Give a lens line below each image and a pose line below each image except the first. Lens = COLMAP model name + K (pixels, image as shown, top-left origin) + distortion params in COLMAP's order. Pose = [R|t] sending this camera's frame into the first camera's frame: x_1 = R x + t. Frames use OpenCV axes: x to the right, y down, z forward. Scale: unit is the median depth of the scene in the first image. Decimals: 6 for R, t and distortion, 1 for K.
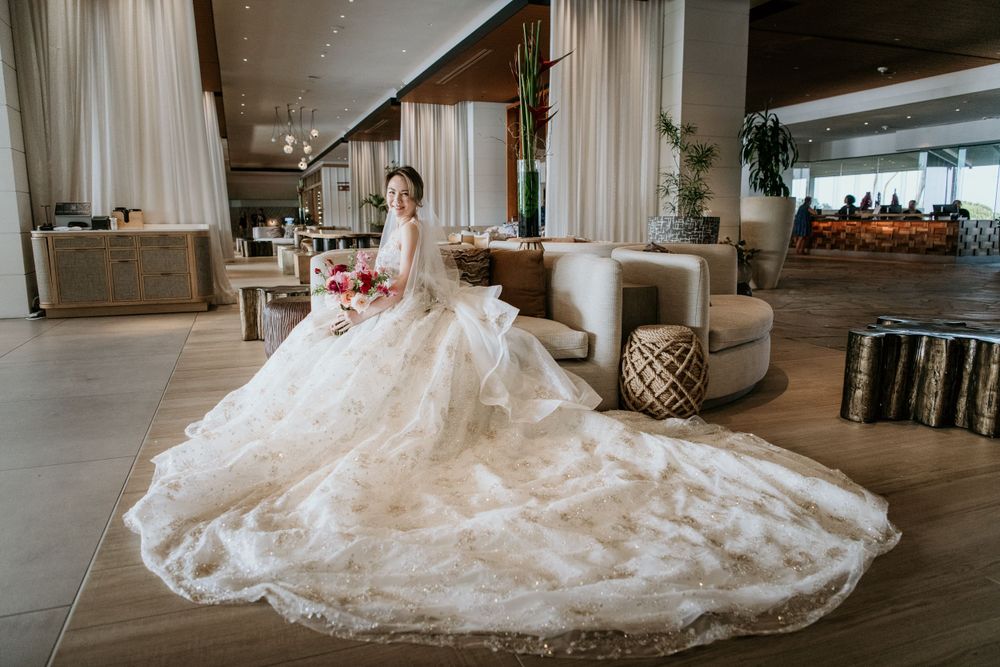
lens RADIAL K [[718.7, 0, 500.0], [0, 718.7, 333.5], [0, 0, 1]] dist [-0.006244, -0.006350]
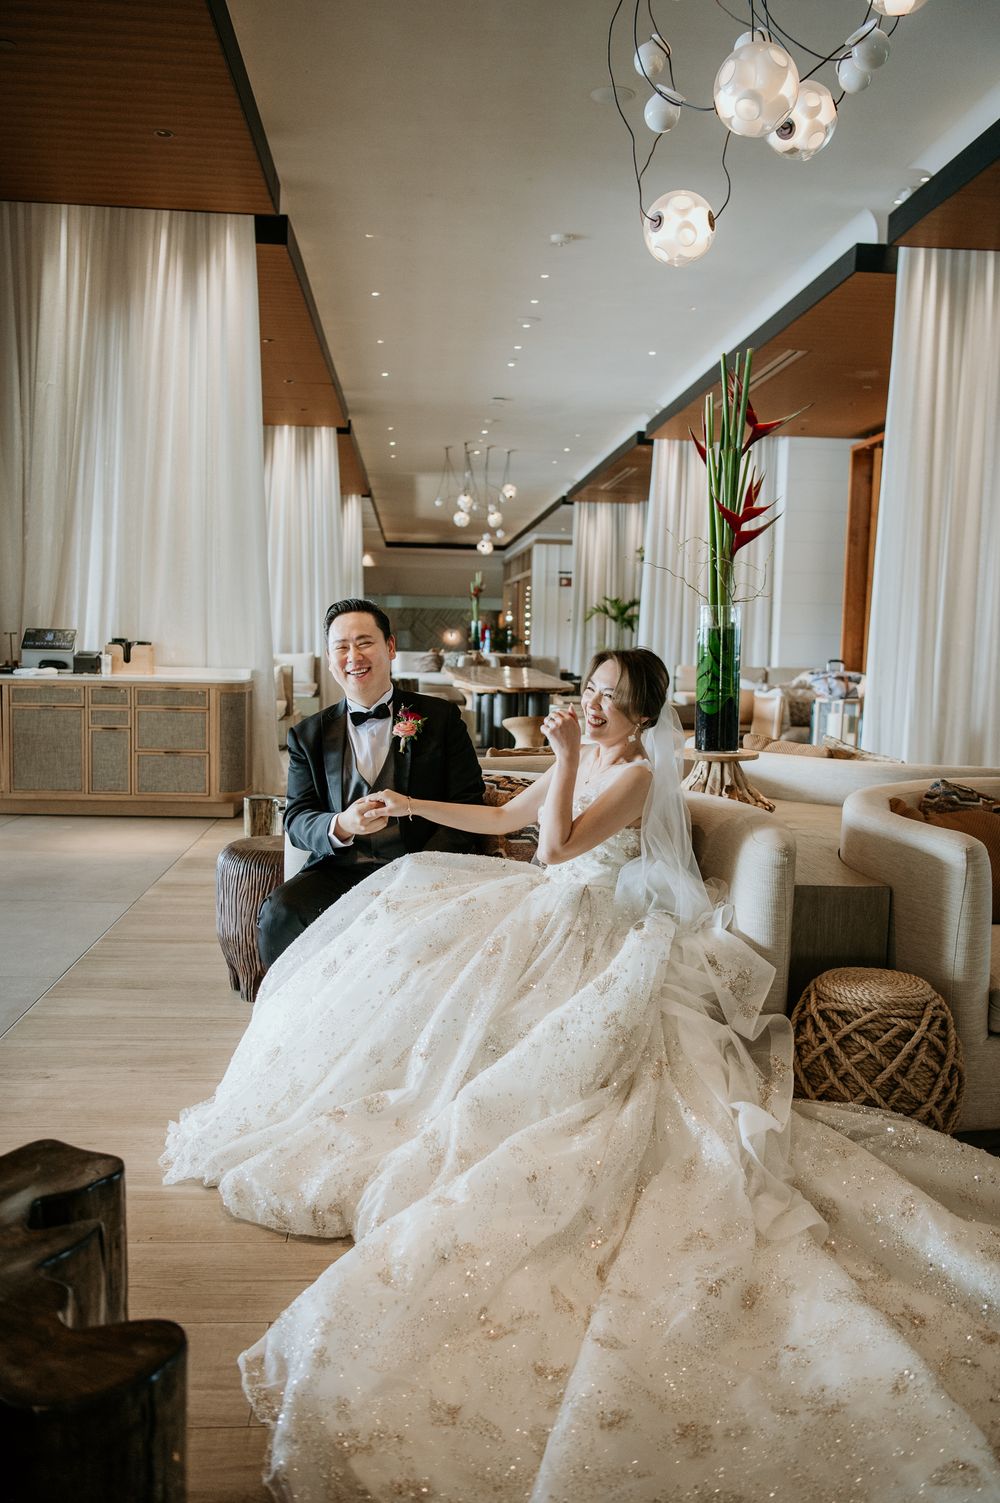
lens RADIAL K [[1324.2, 0, 499.9], [0, 1324.2, 781.7], [0, 0, 1]] dist [-0.009181, -0.002212]
pose [[0.954931, 0.065876, -0.289424, 0.116644], [-0.076569, 0.996731, -0.025767, -0.050126], [0.286781, 0.046766, 0.956854, 0.018921]]
